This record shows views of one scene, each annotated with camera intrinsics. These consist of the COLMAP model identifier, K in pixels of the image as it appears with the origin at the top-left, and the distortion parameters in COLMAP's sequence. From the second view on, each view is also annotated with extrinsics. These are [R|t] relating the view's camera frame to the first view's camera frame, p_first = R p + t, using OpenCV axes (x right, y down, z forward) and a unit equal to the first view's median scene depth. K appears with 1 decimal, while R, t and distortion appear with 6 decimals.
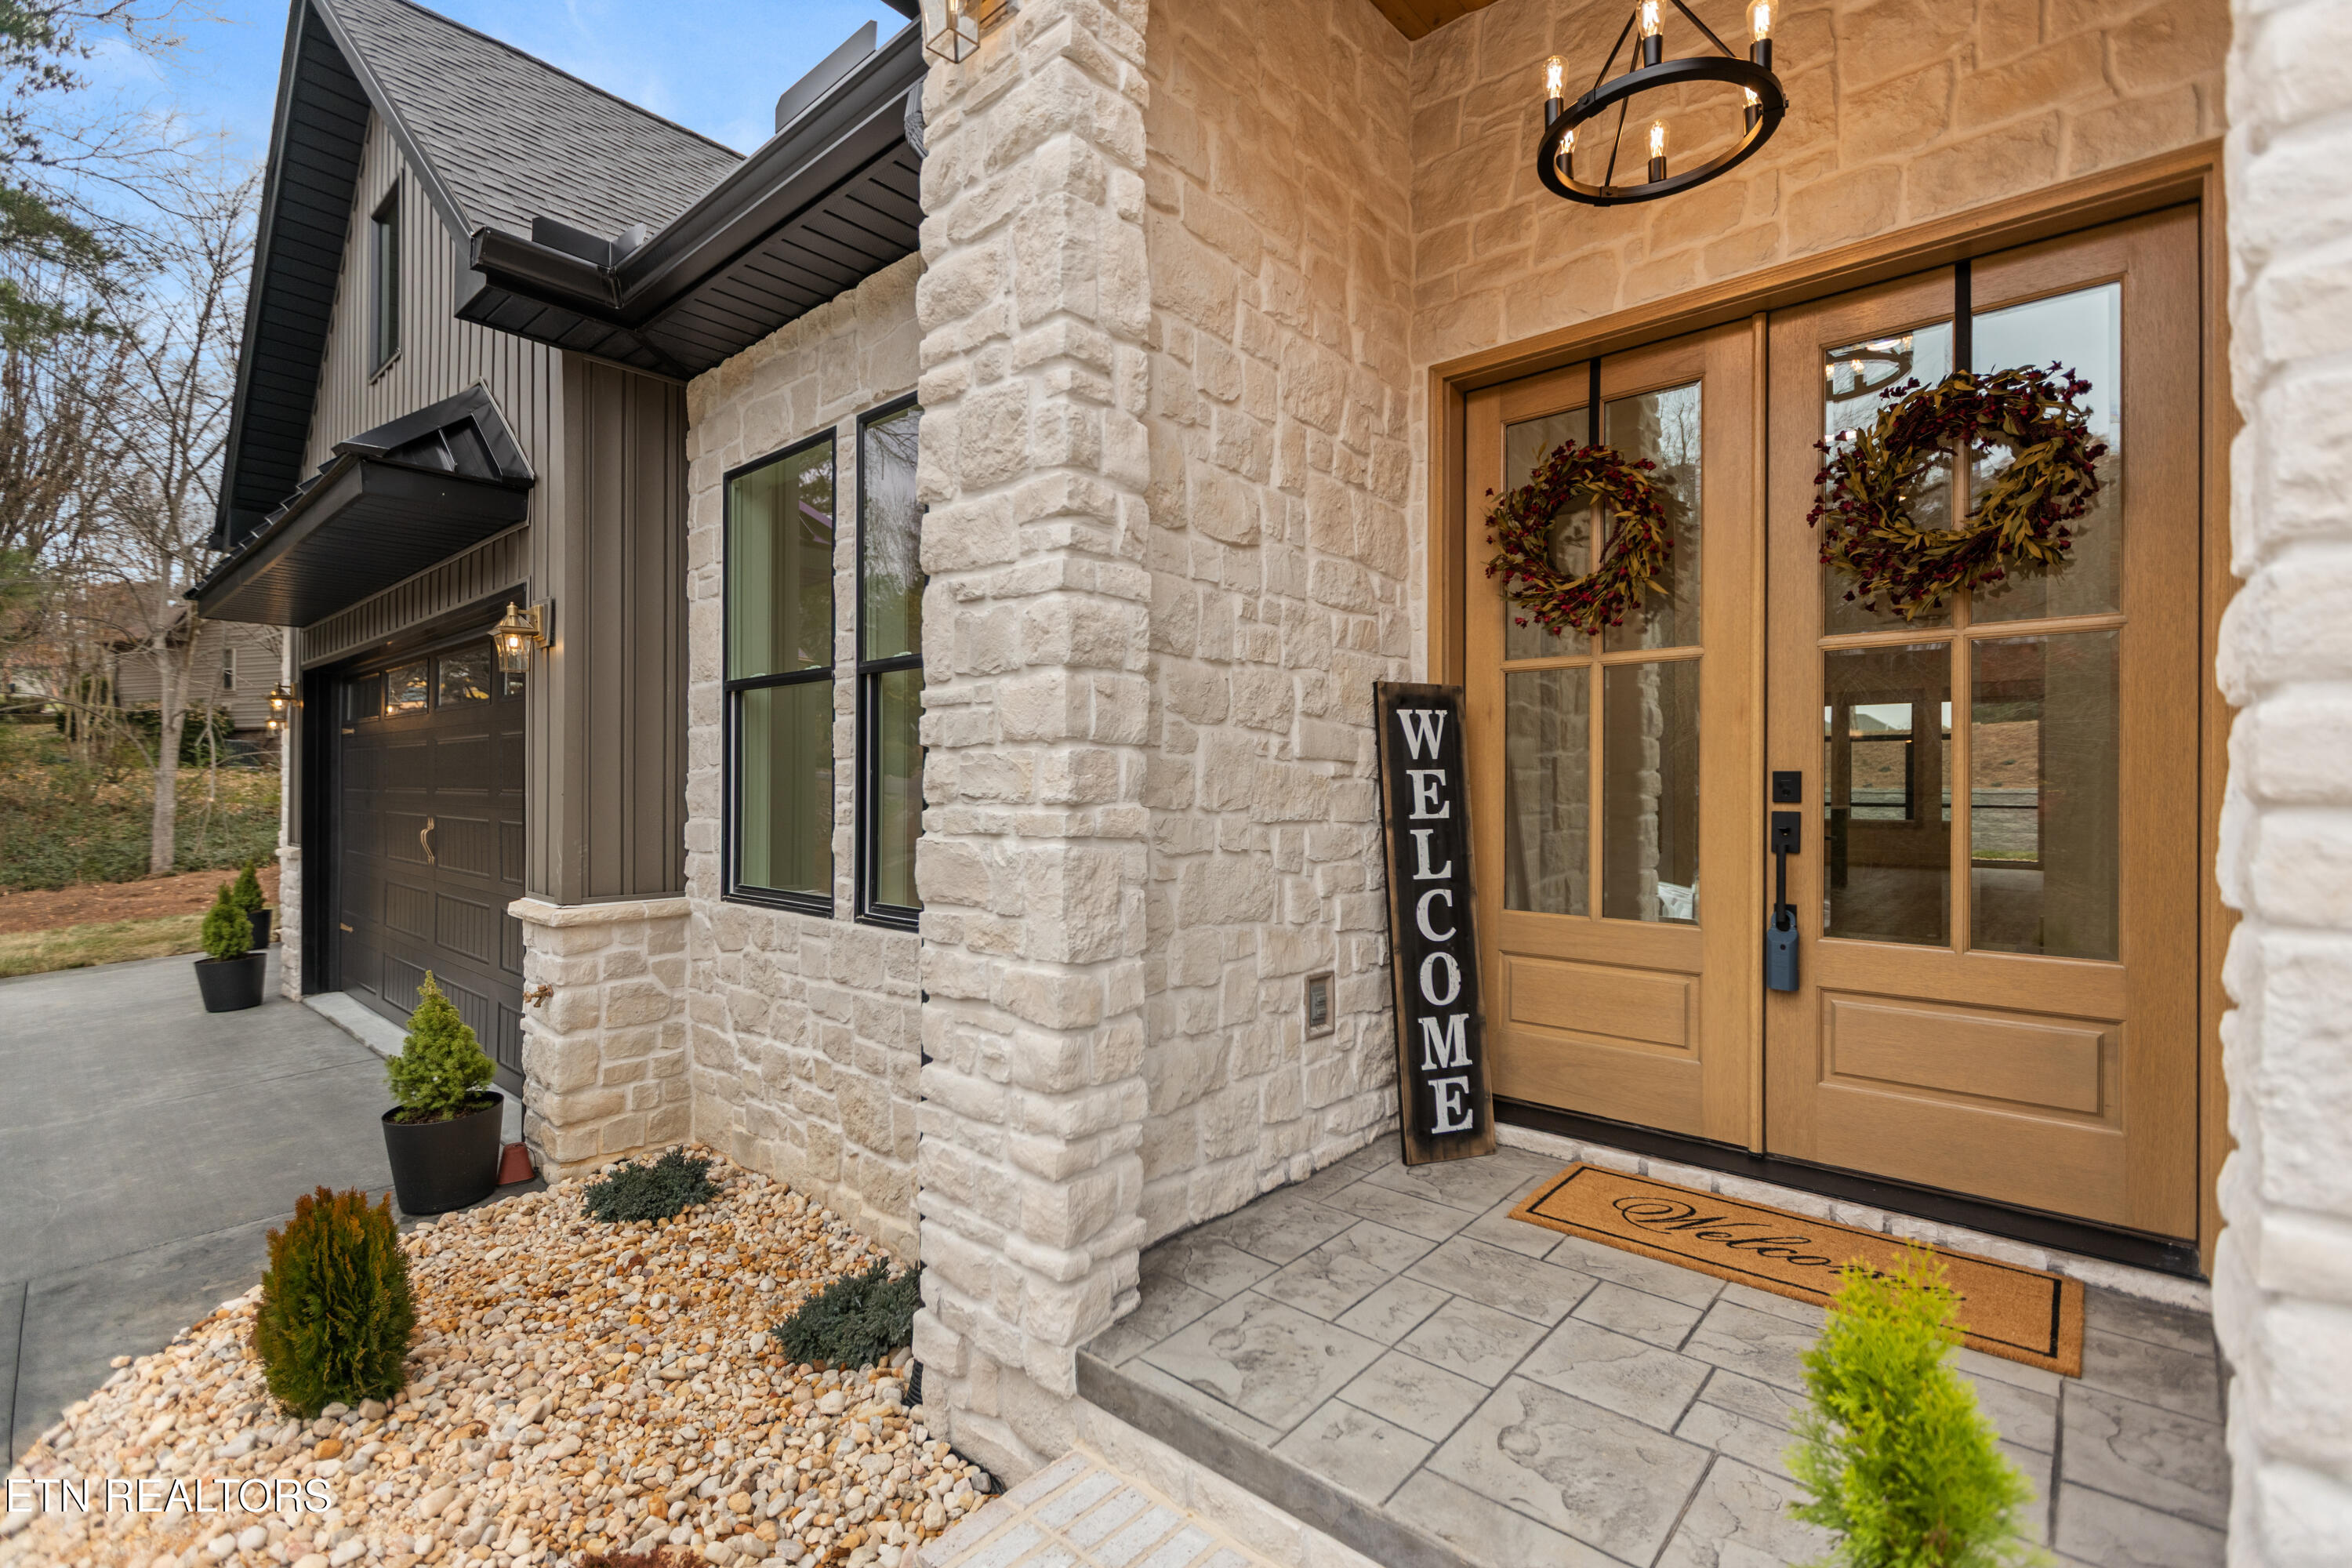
lens RADIAL K [[1046.4, 0, 1168.1], [0, 1046.4, 787.4], [0, 0, 1]] dist [0.003522, 0.000417]
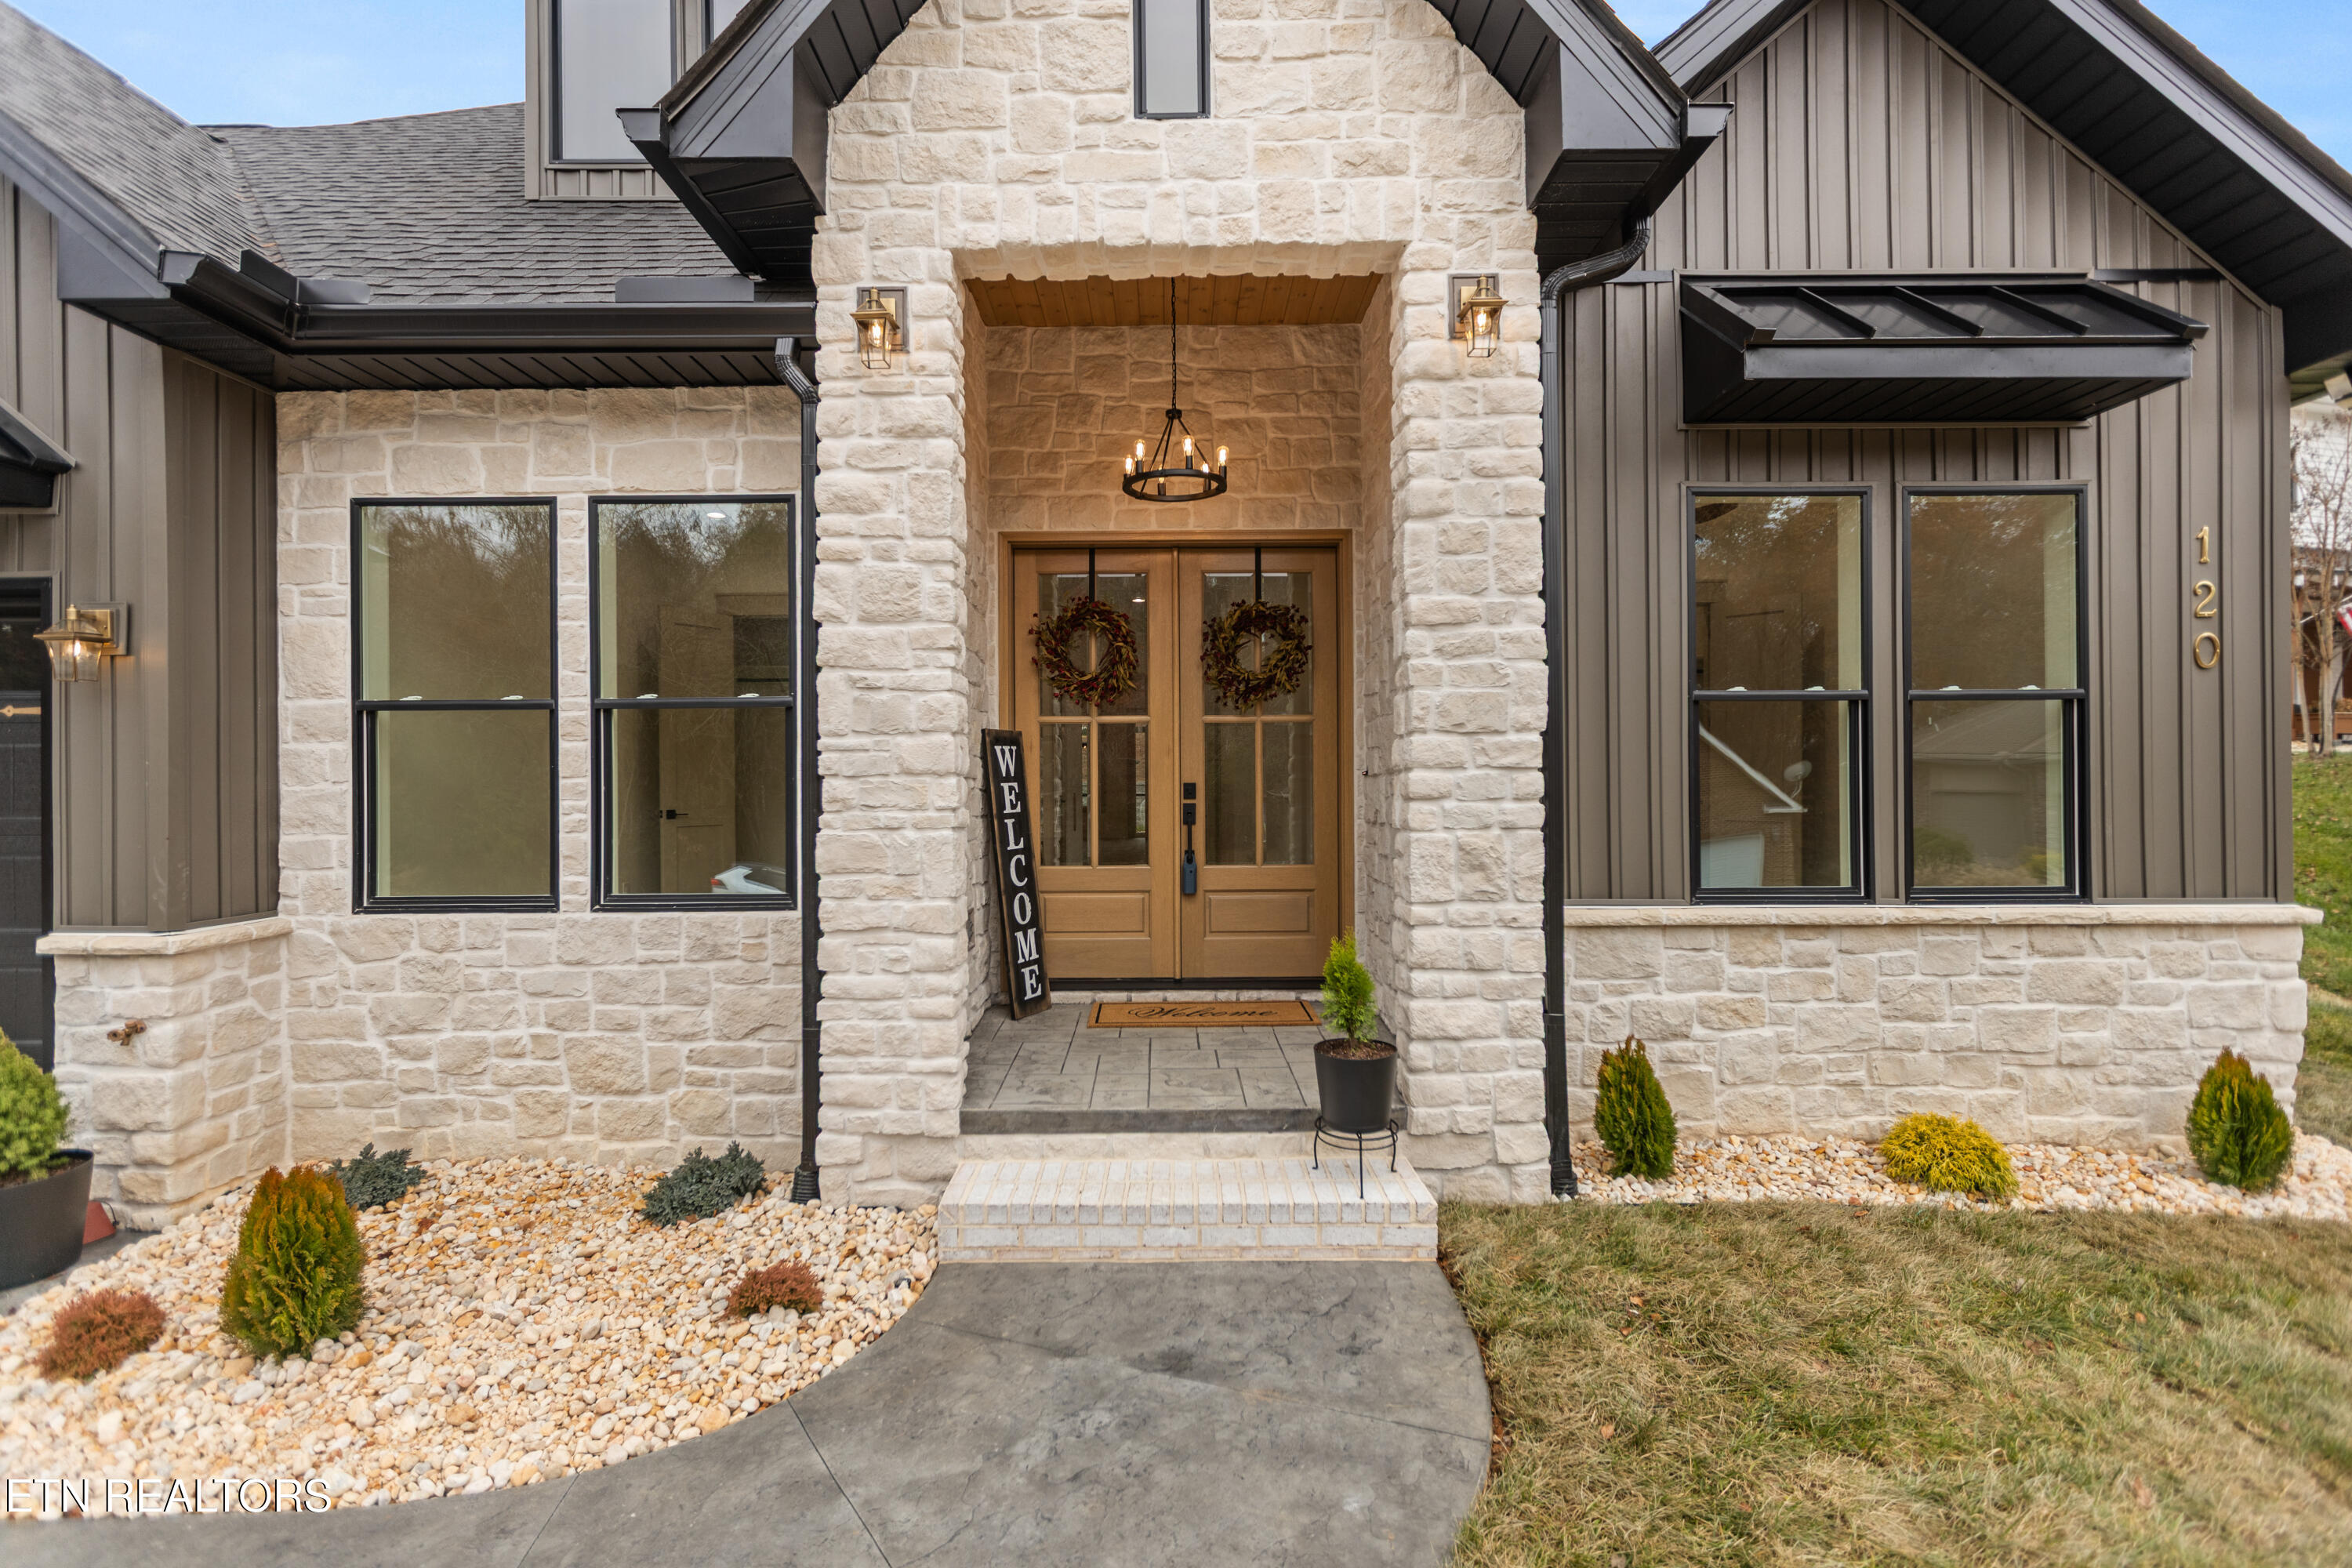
lens RADIAL K [[974.0, 0, 1190.4], [0, 974.0, 784.9], [0, 0, 1]] dist [0.001113, -0.000050]
pose [[0.742169, -0.011270, 0.670119, -0.570295], [0.010453, 0.999932, 0.005240, -0.018813], [-0.670132, 0.003116, 0.742236, -0.325171]]
